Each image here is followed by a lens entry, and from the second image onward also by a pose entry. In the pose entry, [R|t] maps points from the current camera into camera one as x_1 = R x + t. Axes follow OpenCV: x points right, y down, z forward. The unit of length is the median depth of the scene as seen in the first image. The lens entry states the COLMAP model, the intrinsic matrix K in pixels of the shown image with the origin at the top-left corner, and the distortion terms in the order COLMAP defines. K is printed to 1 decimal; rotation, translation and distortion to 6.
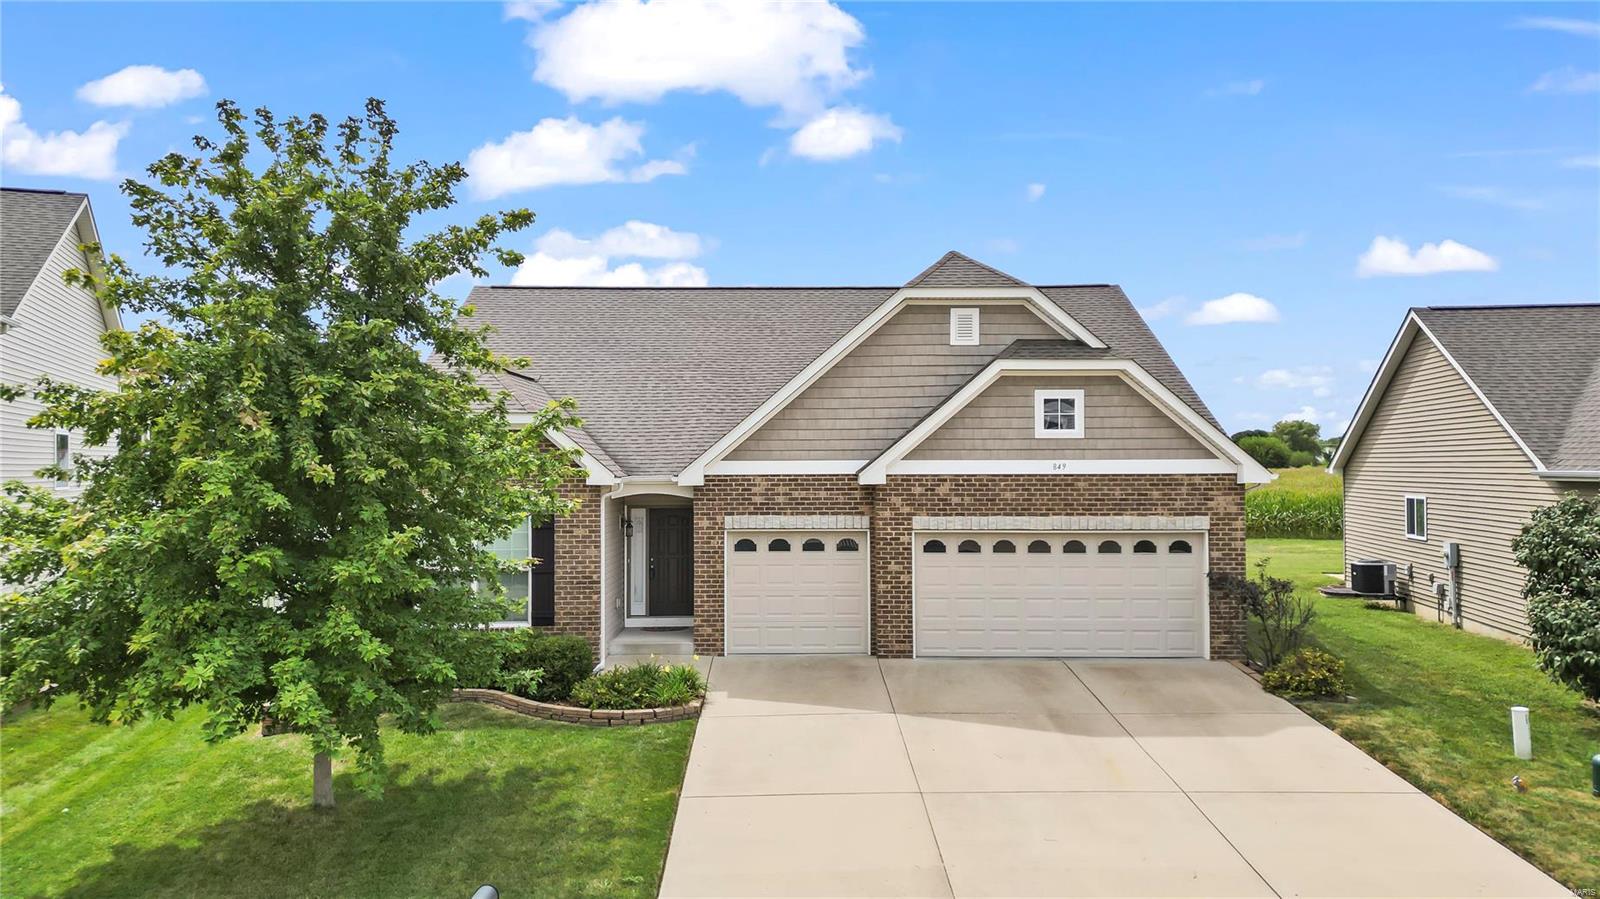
lens RADIAL K [[1128.2, 0, 800.0], [0, 1128.2, 449.5], [0, 0, 1]] dist [0.065911, -0.081955]
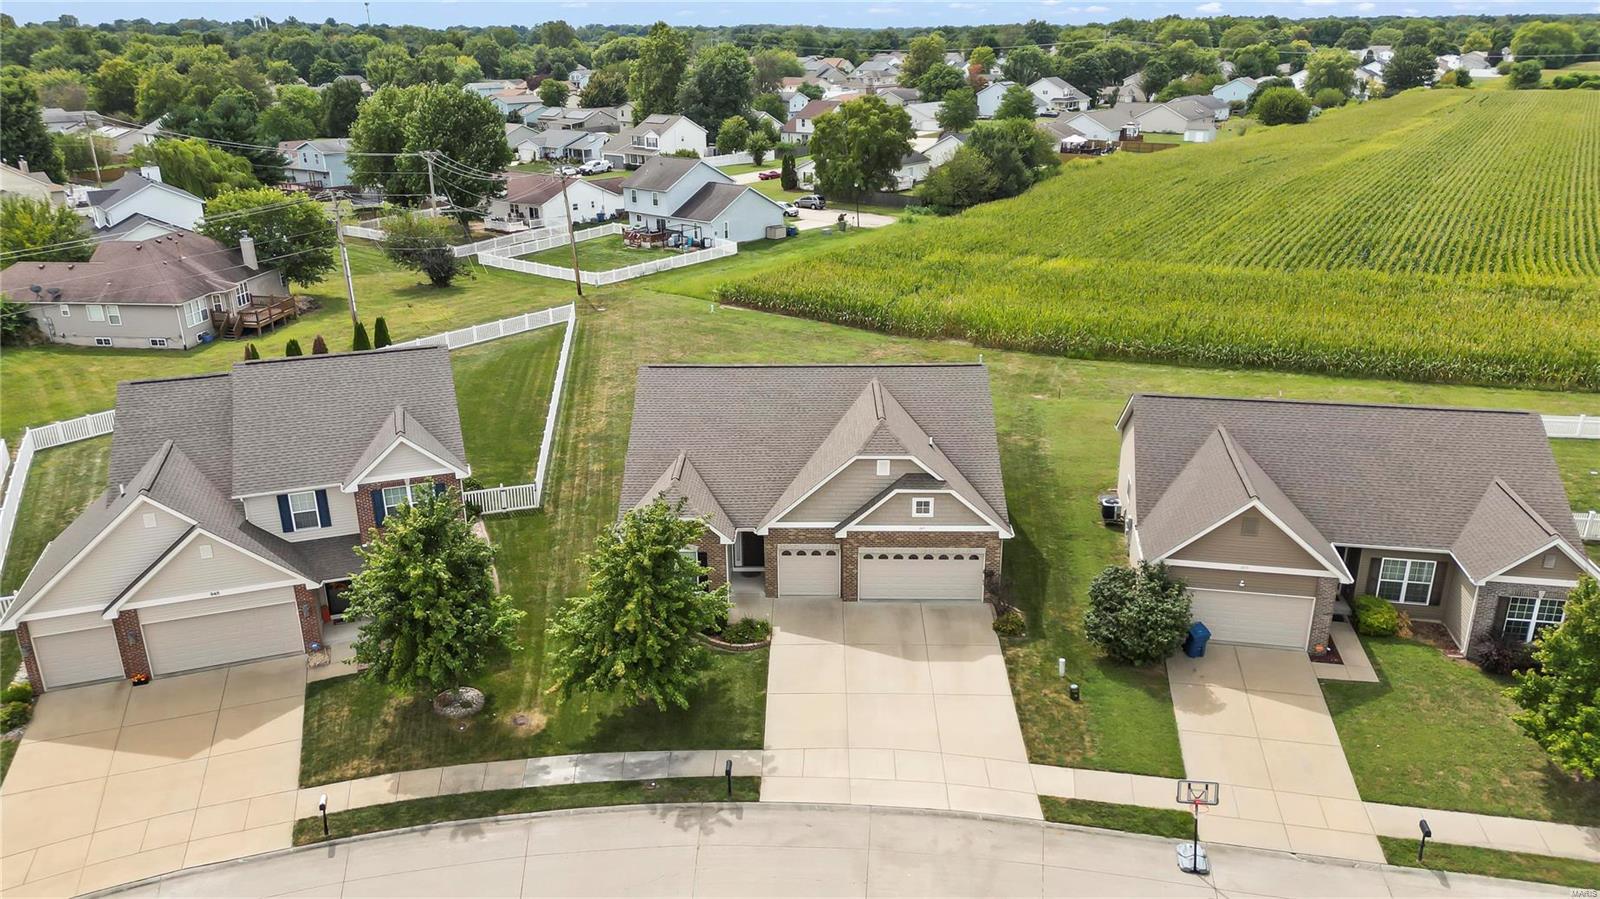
lens RADIAL K [[1133.6, 0, 800.0], [0, 1133.6, 449.5], [0, 0, 1]] dist [0.070708, -0.088342]
pose [[0.999447, 0.004160, -0.032993, 0.055732], [0.007836, 0.934744, 0.355236, -0.958378], [0.032317, -0.355298, 0.934194, -1.112004]]
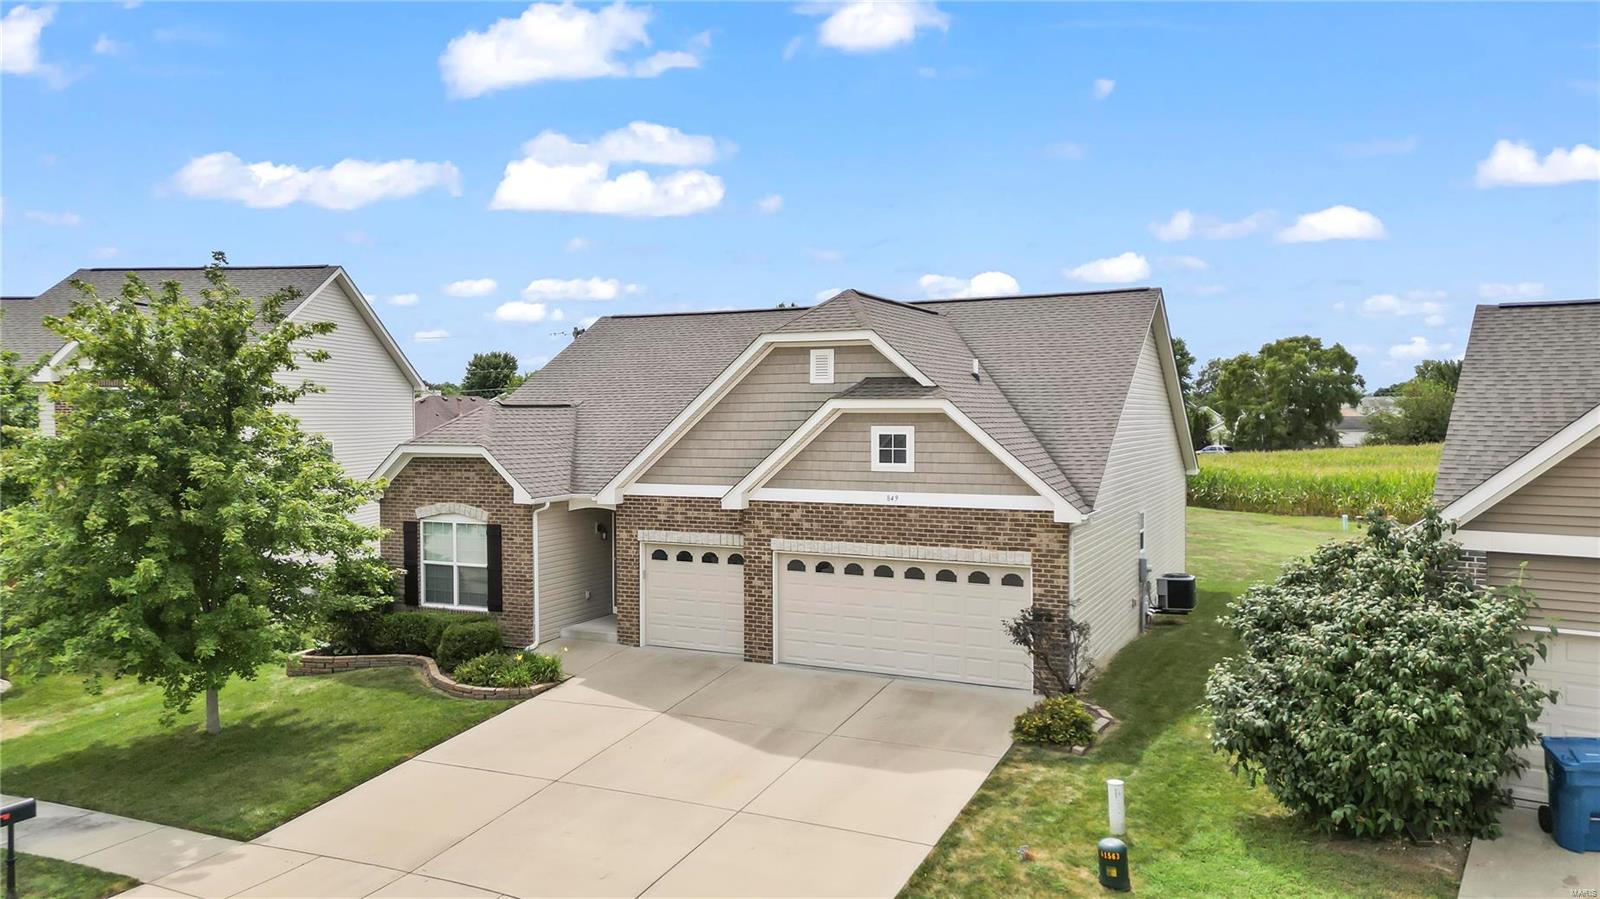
lens RADIAL K [[1133.6, 0, 800.0], [0, 1133.6, 449.5], [0, 0, 1]] dist [0.070708, -0.088342]
pose [[0.897645, 0.013888, -0.440501, 0.618355], [0.006819, 0.998946, 0.045389, -0.079399], [0.440667, -0.043746, 0.896604, 0.009225]]
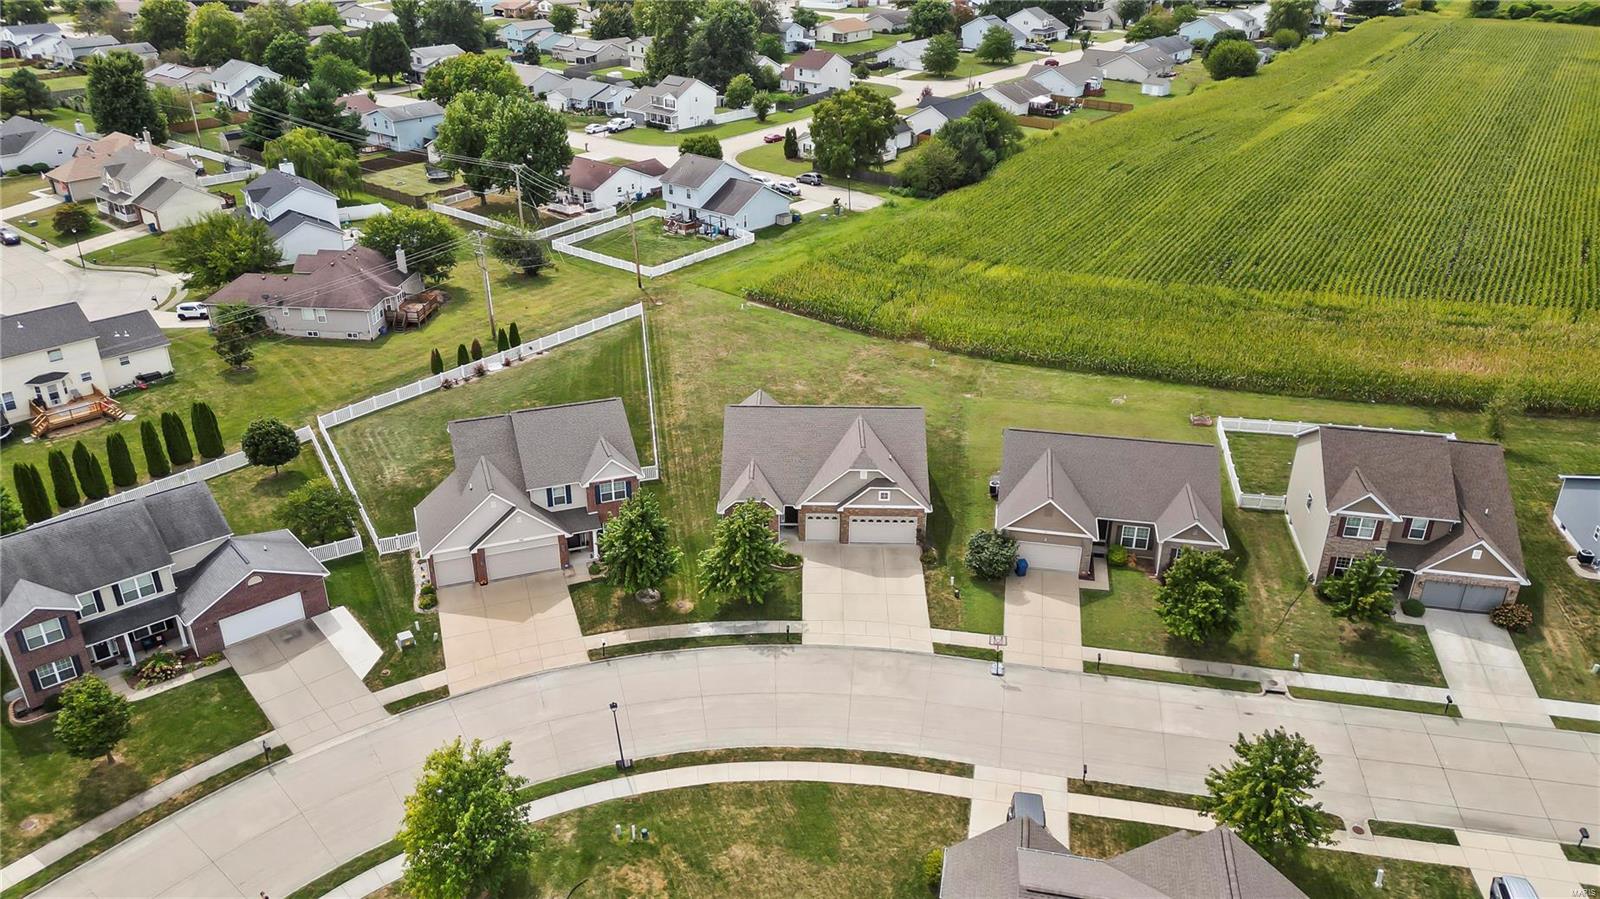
lens RADIAL K [[1133.6, 0, 800.0], [0, 1133.6, 449.5], [0, 0, 1]] dist [0.070708, -0.088342]
pose [[0.999666, 0.018482, -0.018079, -0.016045], [-0.008363, 0.892838, 0.450300, -2.125302], [0.024464, -0.449999, 0.892694, -2.773501]]
